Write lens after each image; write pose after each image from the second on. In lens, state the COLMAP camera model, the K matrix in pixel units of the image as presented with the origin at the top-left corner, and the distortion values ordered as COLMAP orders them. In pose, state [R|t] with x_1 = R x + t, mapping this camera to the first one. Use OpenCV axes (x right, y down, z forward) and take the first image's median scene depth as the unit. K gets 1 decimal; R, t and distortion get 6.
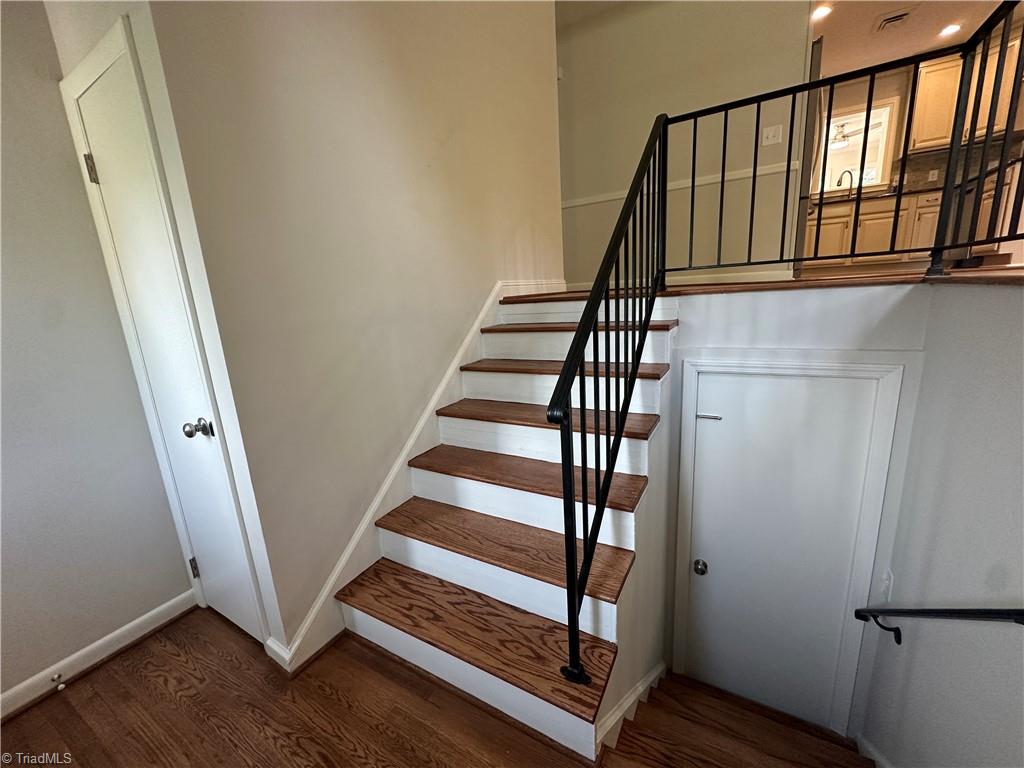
lens RADIAL K [[406.2, 0, 514.4], [0, 406.2, 382.4], [0, 0, 1]] dist [0.014055, 0.000020]
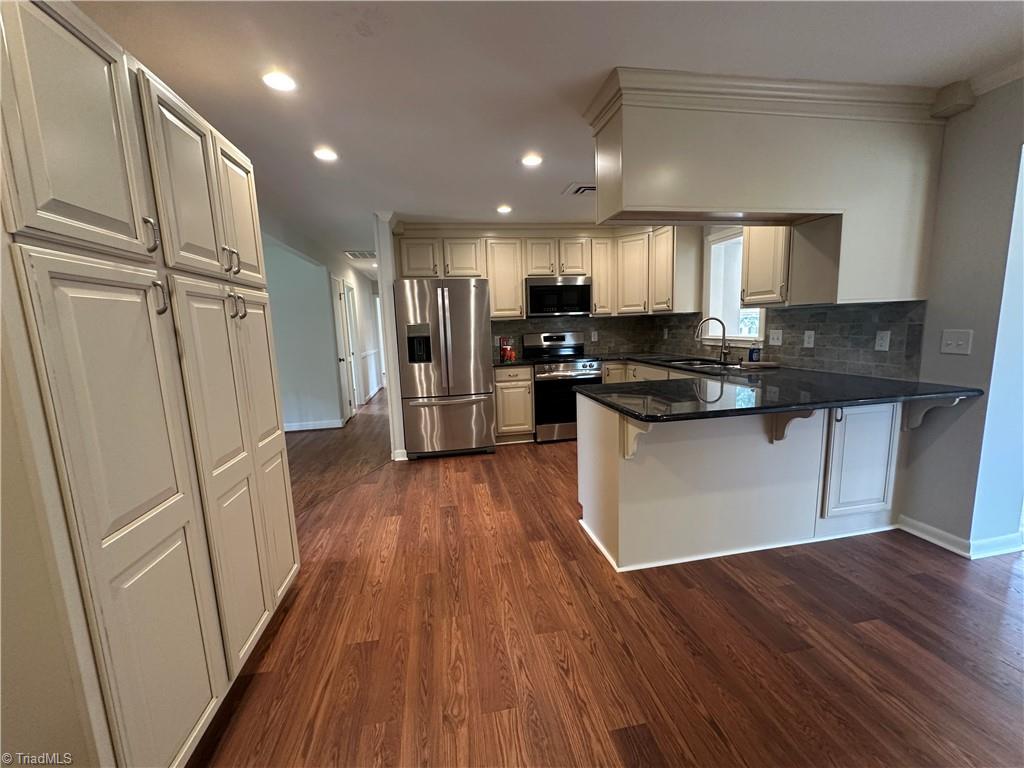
lens RADIAL K [[406.2, 0, 514.4], [0, 406.2, 382.4], [0, 0, 1]] dist [0.014055, 0.000020]
pose [[0.644540, 0.142895, -0.751099, 1.212189], [-0.163417, 0.985425, 0.047241, -0.404577], [0.746902, 0.092294, 0.658497, 0.305393]]
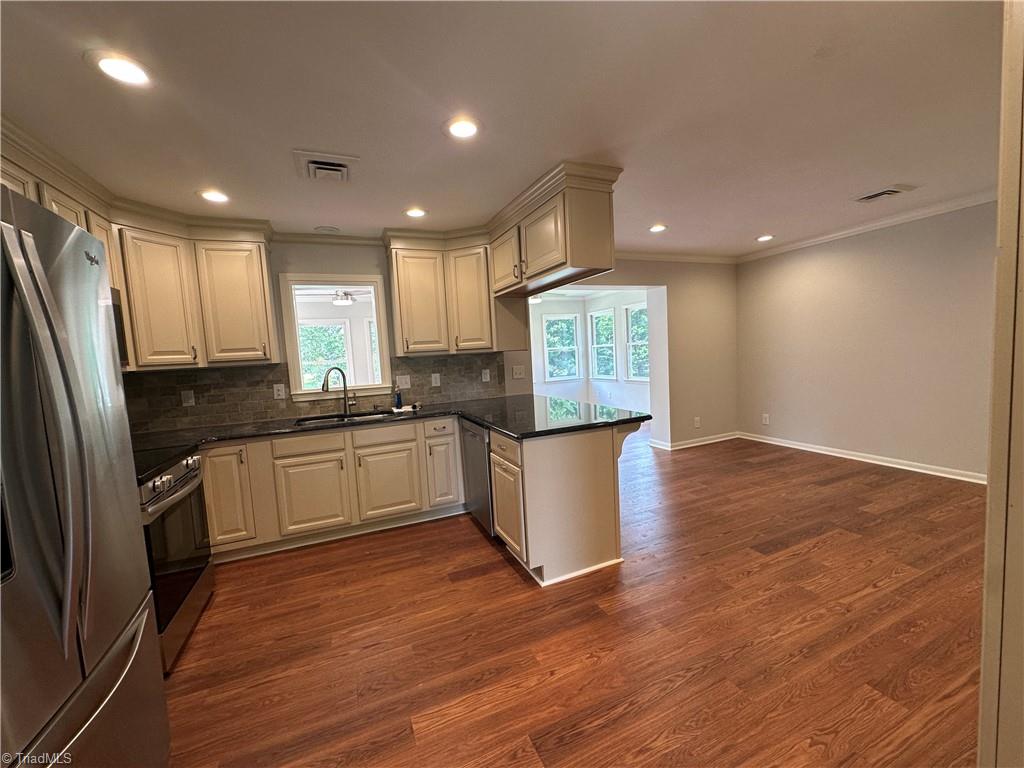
lens RADIAL K [[405.0, 0, 513.4], [0, 405.0, 386.4], [0, 0, 1]] dist [-0.000424, 0.000226]
pose [[0.610504, -0.044211, 0.790778, 0.511374], [0.189563, 0.977578, -0.091693, -0.398752], [-0.768993, 0.205882, 0.605196, 0.440852]]
